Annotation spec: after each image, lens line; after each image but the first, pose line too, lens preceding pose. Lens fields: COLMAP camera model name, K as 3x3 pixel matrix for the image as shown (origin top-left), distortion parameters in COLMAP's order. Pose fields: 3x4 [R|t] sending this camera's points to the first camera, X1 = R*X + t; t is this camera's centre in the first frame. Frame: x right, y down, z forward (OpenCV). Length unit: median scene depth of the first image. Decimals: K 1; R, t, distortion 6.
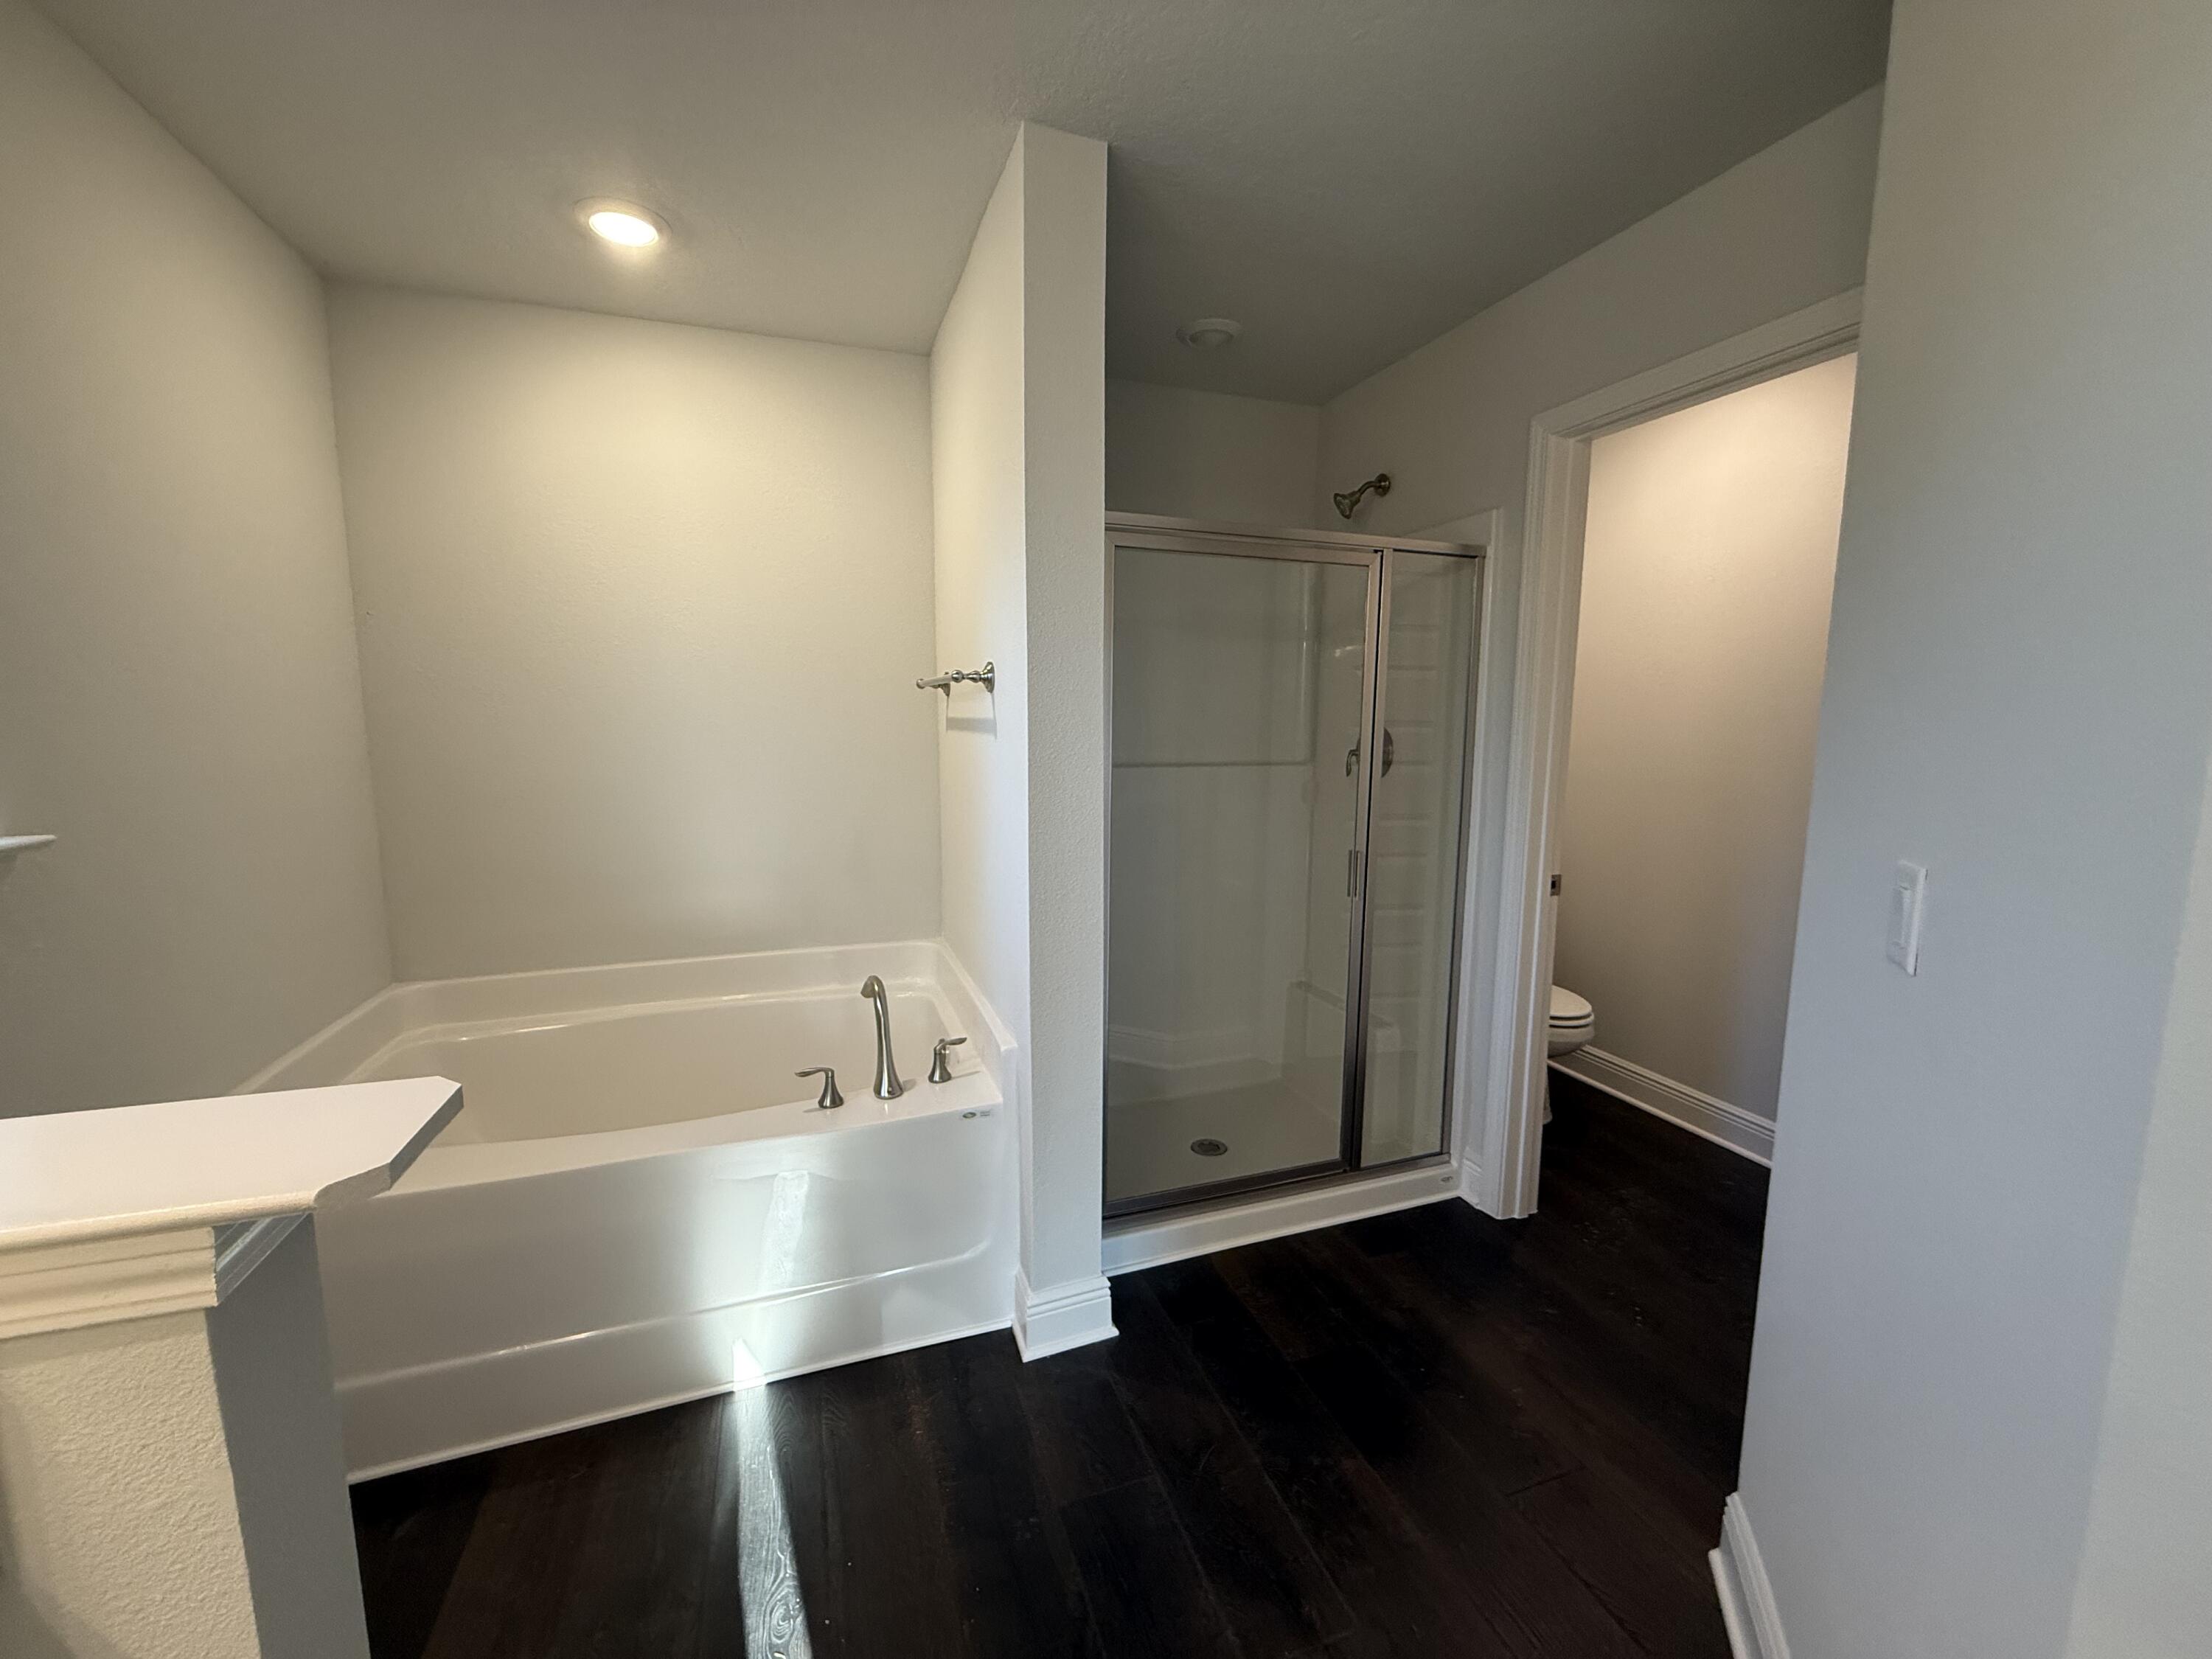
lens RADIAL K [[876.8, 0, 1101.6], [0, 876.8, 830.2], [0, 0, 1]] dist [-0.000563, -0.000098]
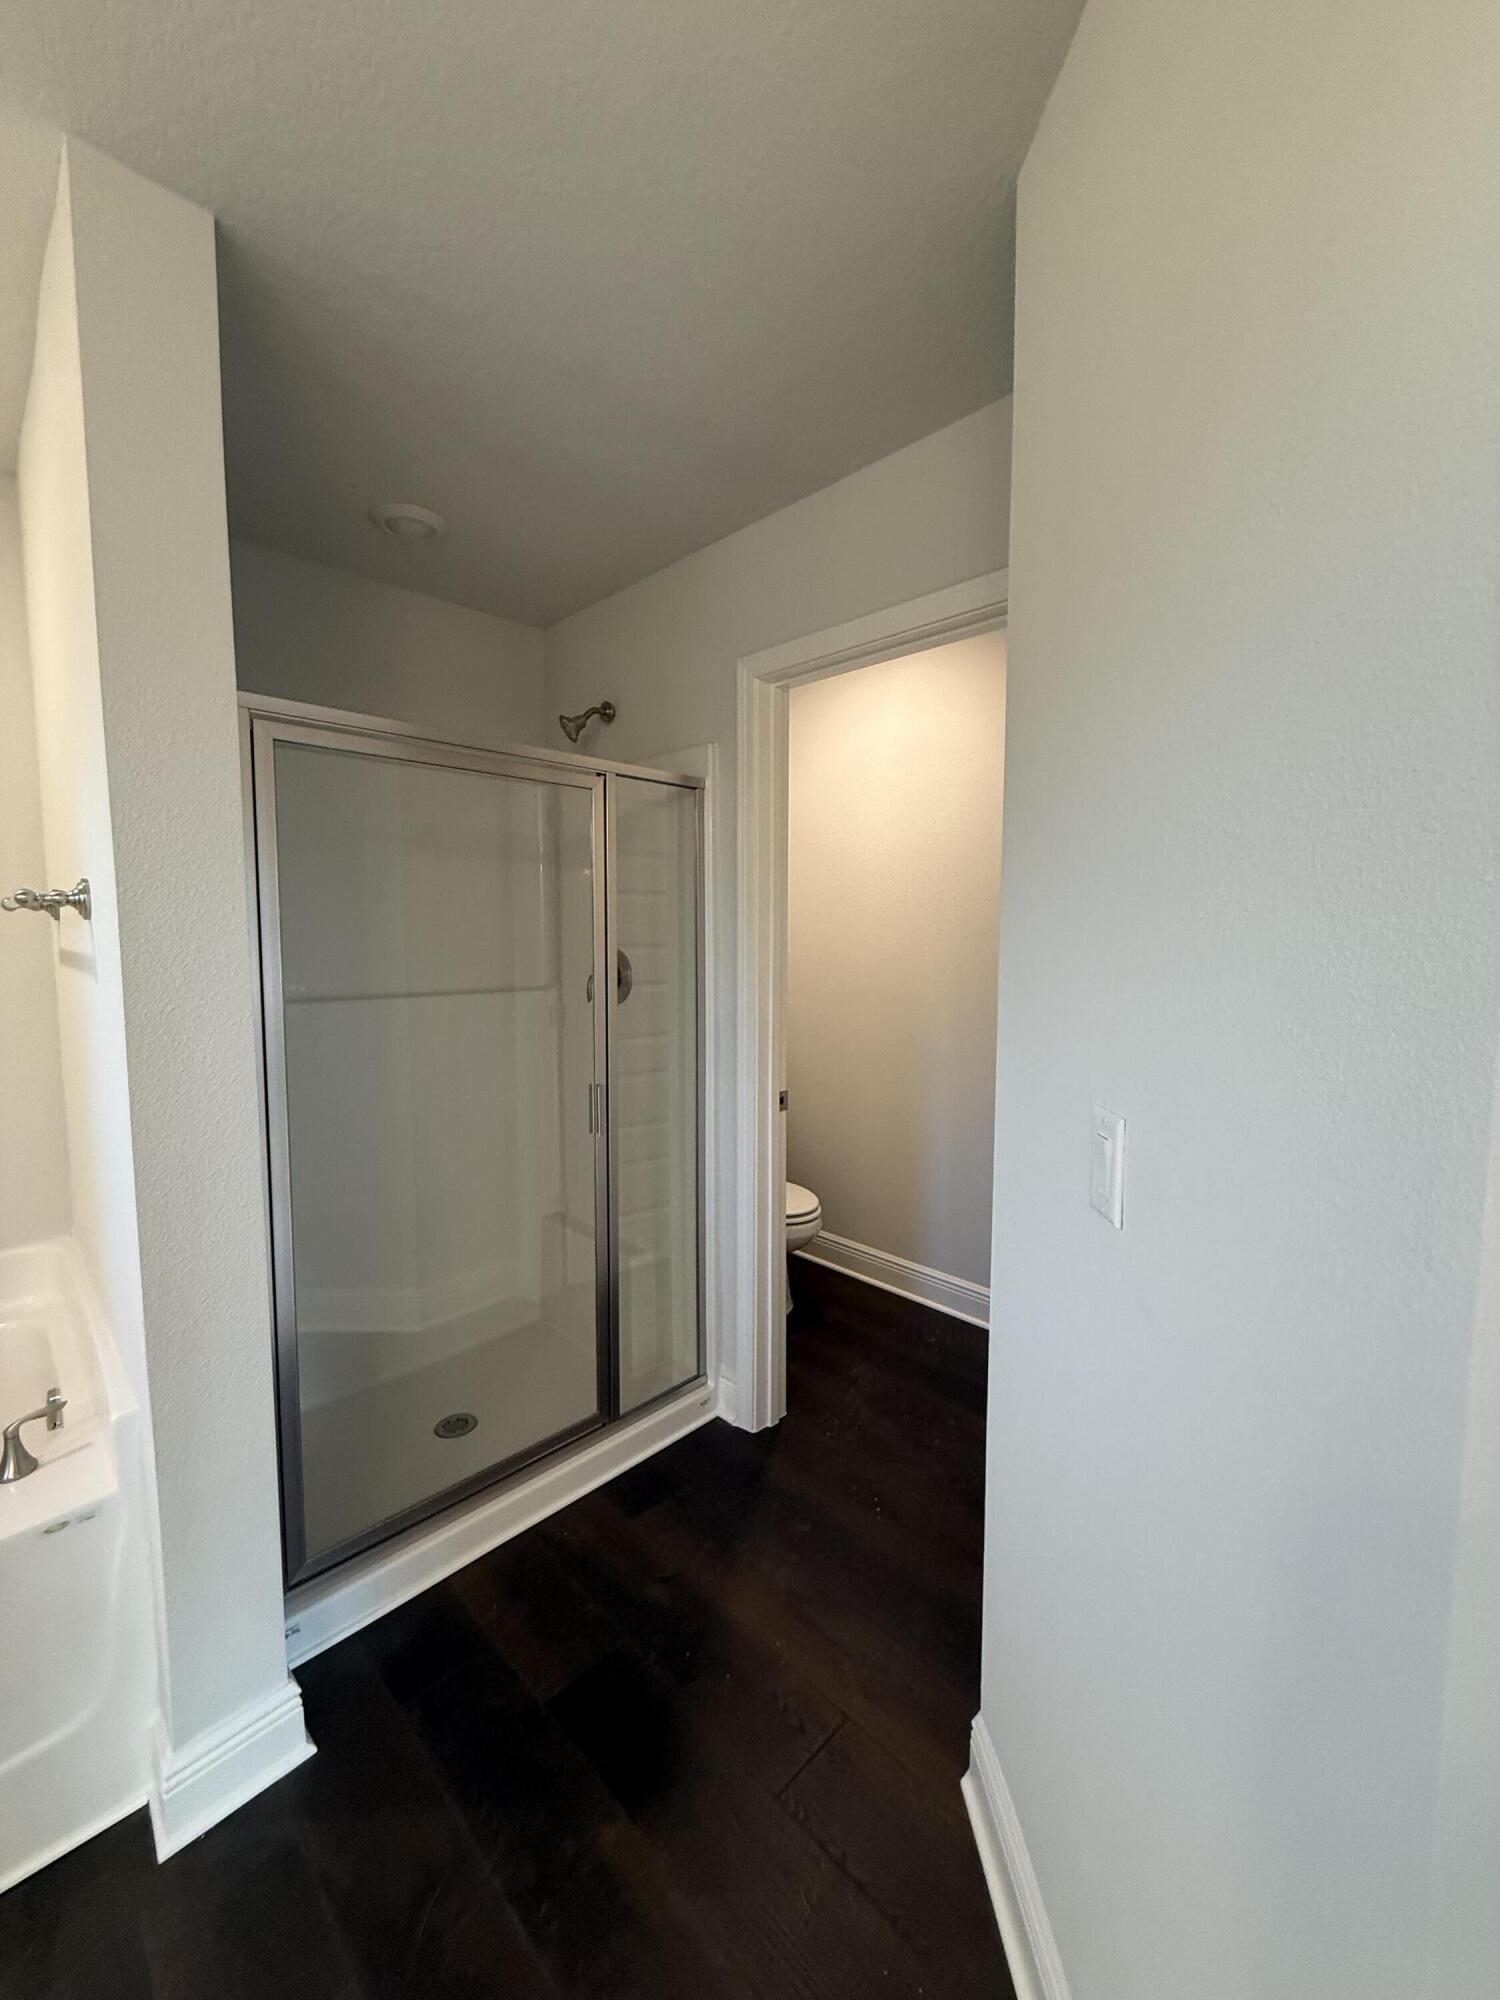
lens RADIAL K [[792.8, 0, 749.0], [0, 792.8, 992.9], [0, 0, 1]] dist [-0.000563, -0.000098]
pose [[0.903231, -0.037299, 0.427531, 0.073768], [0.058356, 0.997637, -0.036251, -0.033409], [-0.425168, 0.057692, 0.903274, 0.141602]]
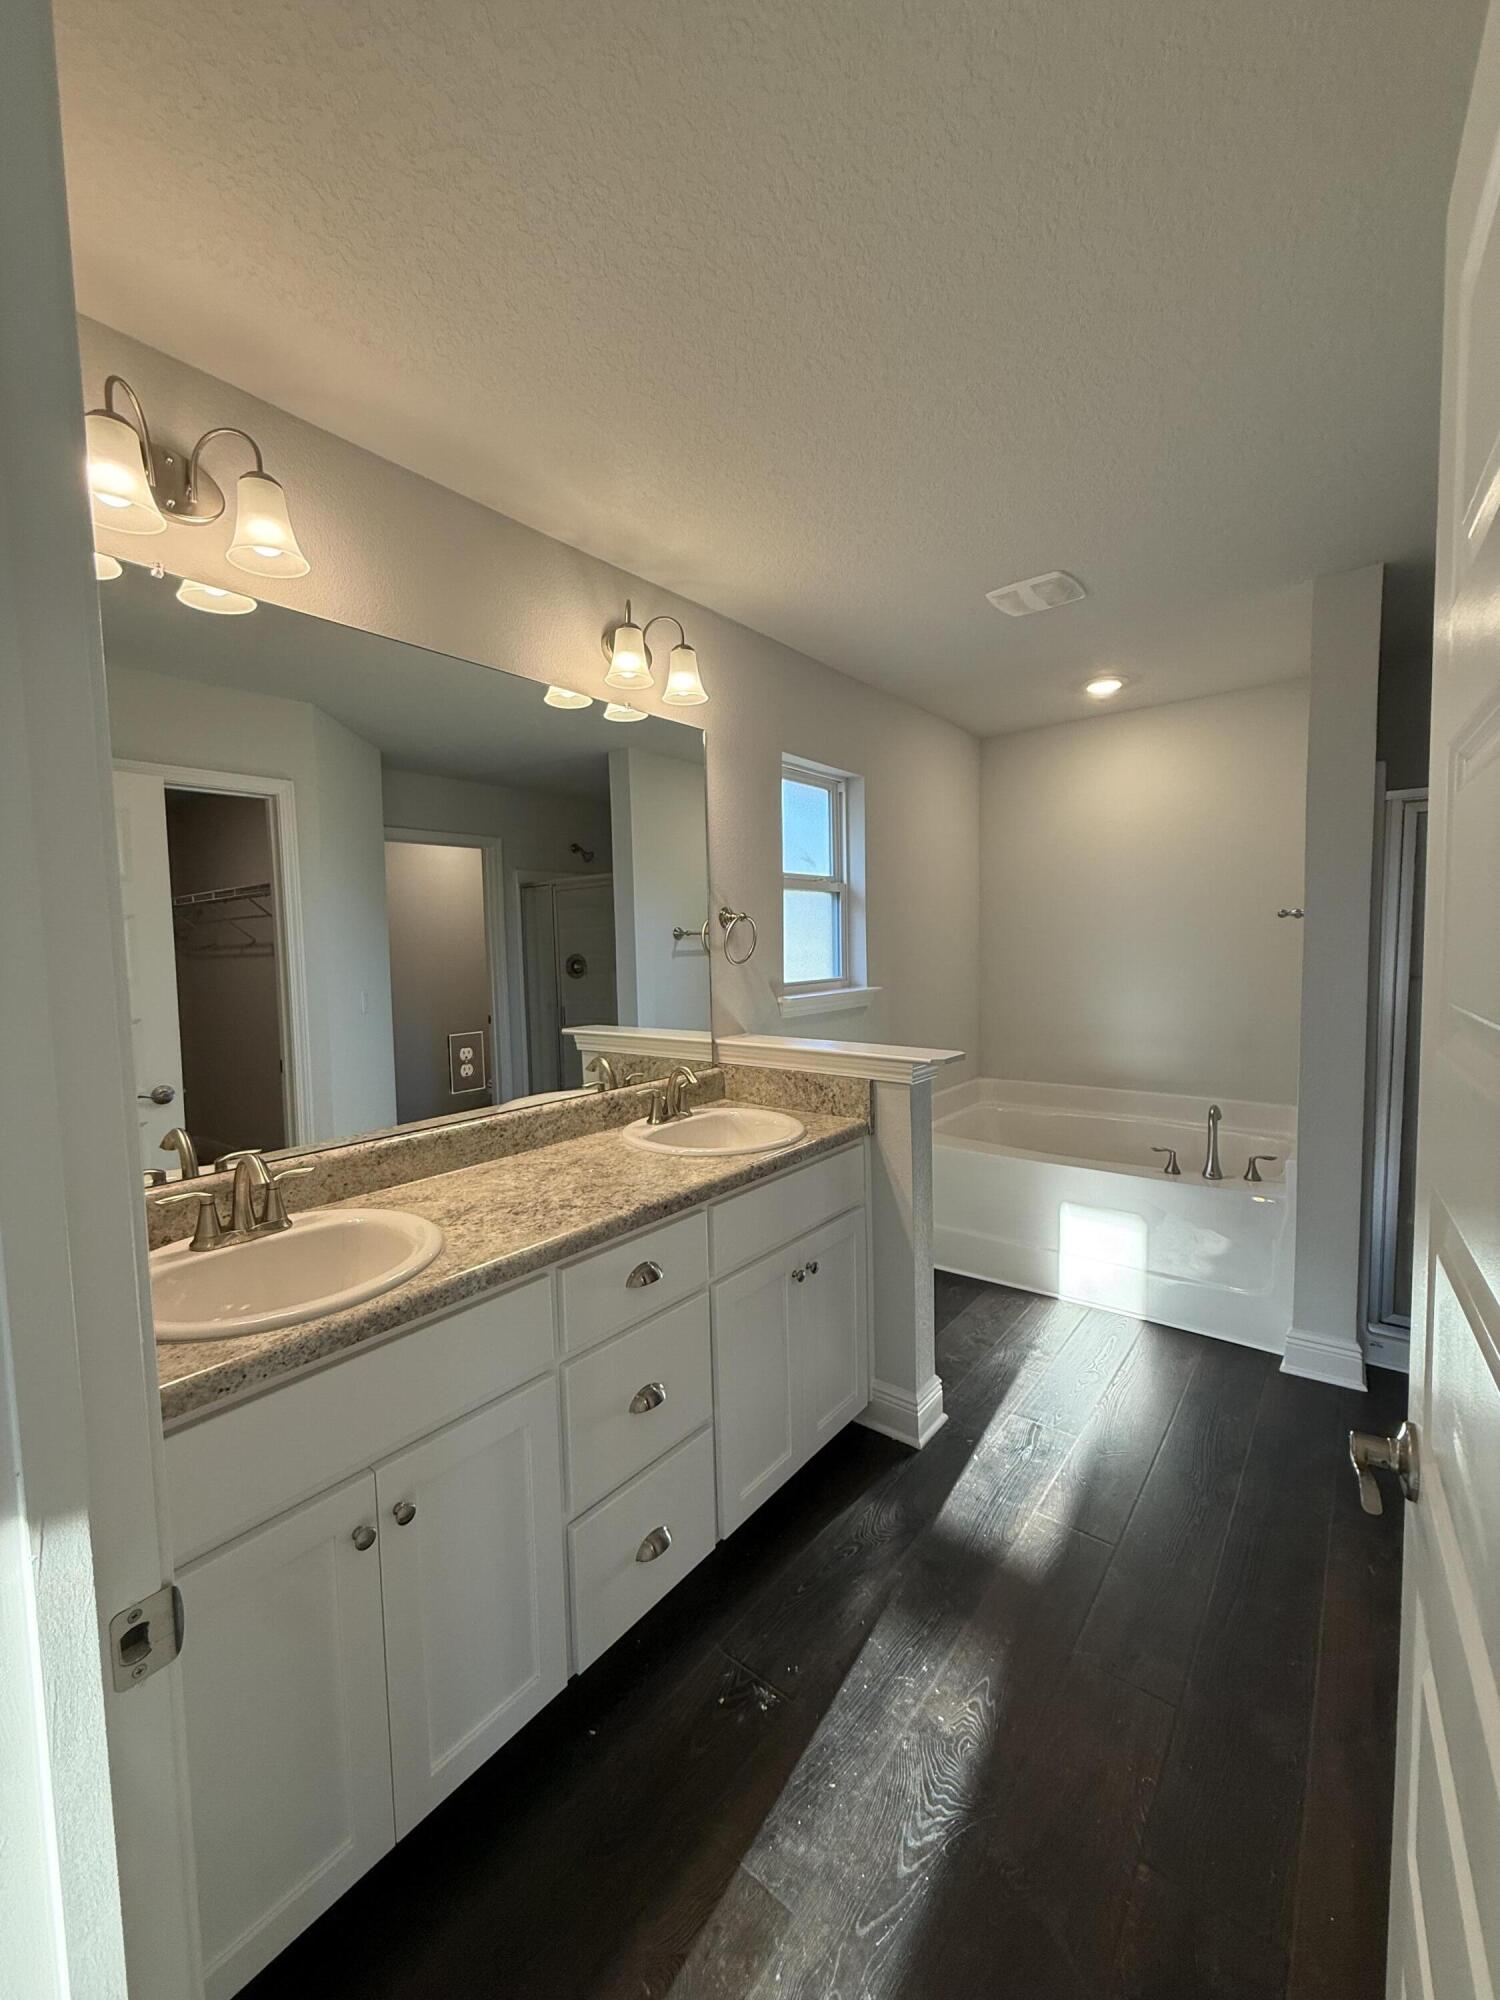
lens RADIAL K [[796.4, 0, 727.0], [0, 796.4, 996.0], [0, 0, 1]] dist [-0.018658, -0.000029]
pose [[0.512428, 0.038923, -0.857848, 0.433052], [-0.087704, 0.996121, -0.007192, 0.051496], [0.854240, 0.078922, 0.513854, -0.422265]]
